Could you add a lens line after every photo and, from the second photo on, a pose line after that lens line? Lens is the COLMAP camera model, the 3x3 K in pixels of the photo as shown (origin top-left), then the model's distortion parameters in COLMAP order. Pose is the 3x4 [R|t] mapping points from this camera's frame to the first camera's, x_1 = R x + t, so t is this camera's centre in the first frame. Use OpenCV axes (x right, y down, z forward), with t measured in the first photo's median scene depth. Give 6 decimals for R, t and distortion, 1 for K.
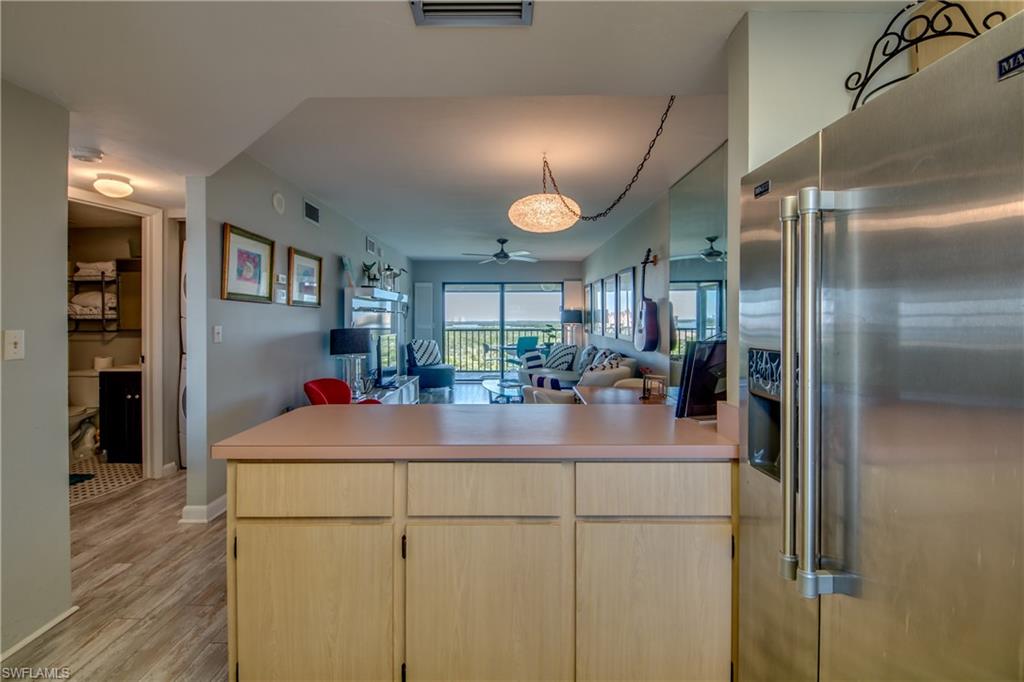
lens RADIAL K [[428.8, 0, 512.0], [0, 428.8, 319.3], [0, 0, 1]] dist [0.000833, 0.000000]
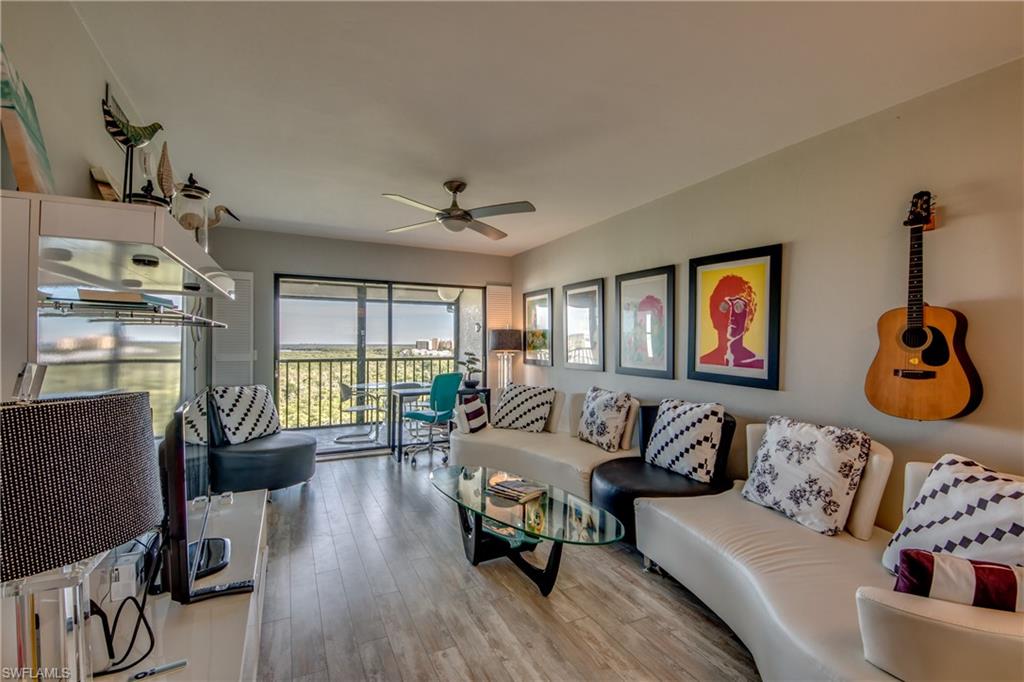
lens RADIAL K [[442.5, 0, 512.0], [0, 442.5, 341.0], [0, 0, 1]] dist [0.003324, 0.000007]
pose [[0.897019, 0.004363, 0.441971, -0.149742], [-0.003250, 0.999989, -0.003275, -0.002289], [-0.441980, 0.001502, 0.897024, 0.407850]]
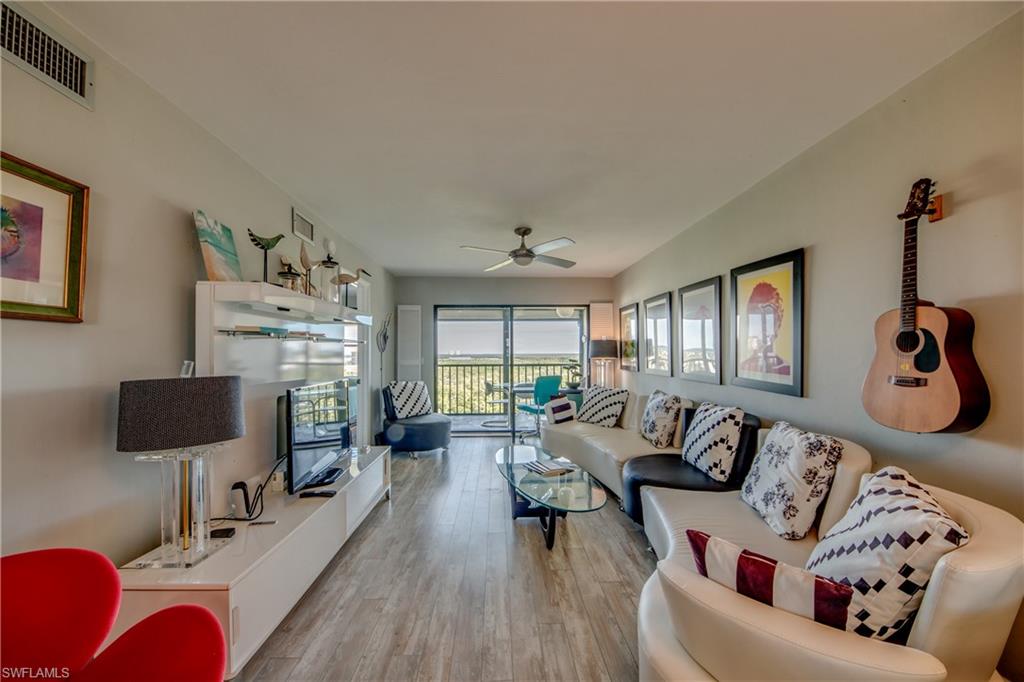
lens RADIAL K [[376.2, 0, 507.8], [0, 376.2, 348.6], [0, 0, 1]] dist [-0.014873, -0.000076]
pose [[0.999812, -0.003760, 0.019010, -0.045580], [0.003937, 0.999949, -0.009249, -0.001088], [-0.018974, 0.009322, 0.999777, 0.346763]]
